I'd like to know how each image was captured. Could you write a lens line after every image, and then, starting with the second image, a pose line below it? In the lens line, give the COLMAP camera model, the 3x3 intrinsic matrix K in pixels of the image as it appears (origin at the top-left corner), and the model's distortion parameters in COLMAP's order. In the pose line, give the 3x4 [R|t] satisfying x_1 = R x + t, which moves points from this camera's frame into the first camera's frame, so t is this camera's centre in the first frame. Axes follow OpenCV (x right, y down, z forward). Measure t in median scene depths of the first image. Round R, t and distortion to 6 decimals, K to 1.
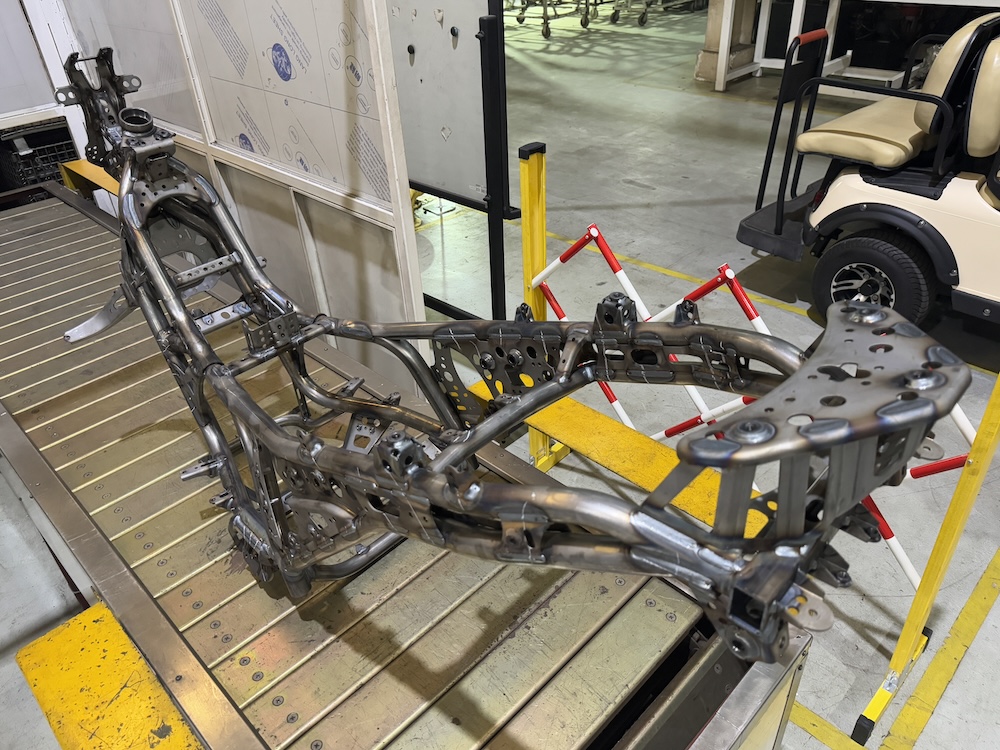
lens RADIAL K [[737.9, 0, 500.0], [0, 737.9, 375.0], [0, 0, 1]] dist [-0.000198, -0.003956]
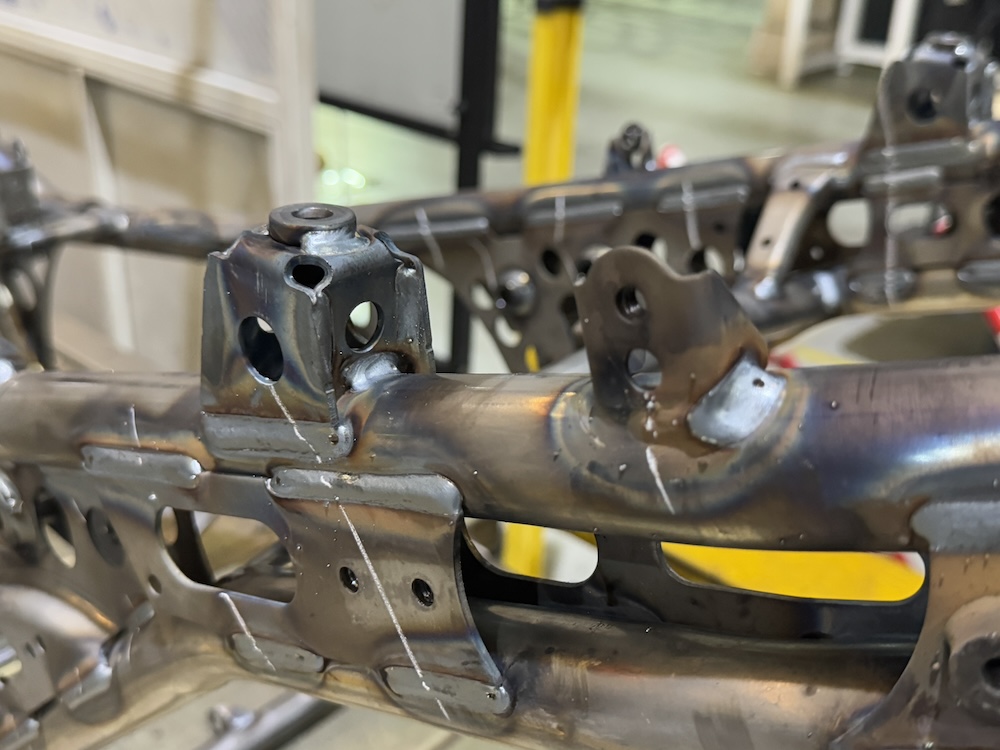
lens RADIAL K [[1180.1, 0, 500.0], [0, 1180.1, 375.0], [0, 0, 1]] dist [0.006874, -0.020768]
pose [[0.995430, 0.066088, 0.068924, -0.107067], [-0.056814, 0.990045, -0.128772, 0.176534], [-0.076748, 0.124268, 0.989276, 0.652031]]
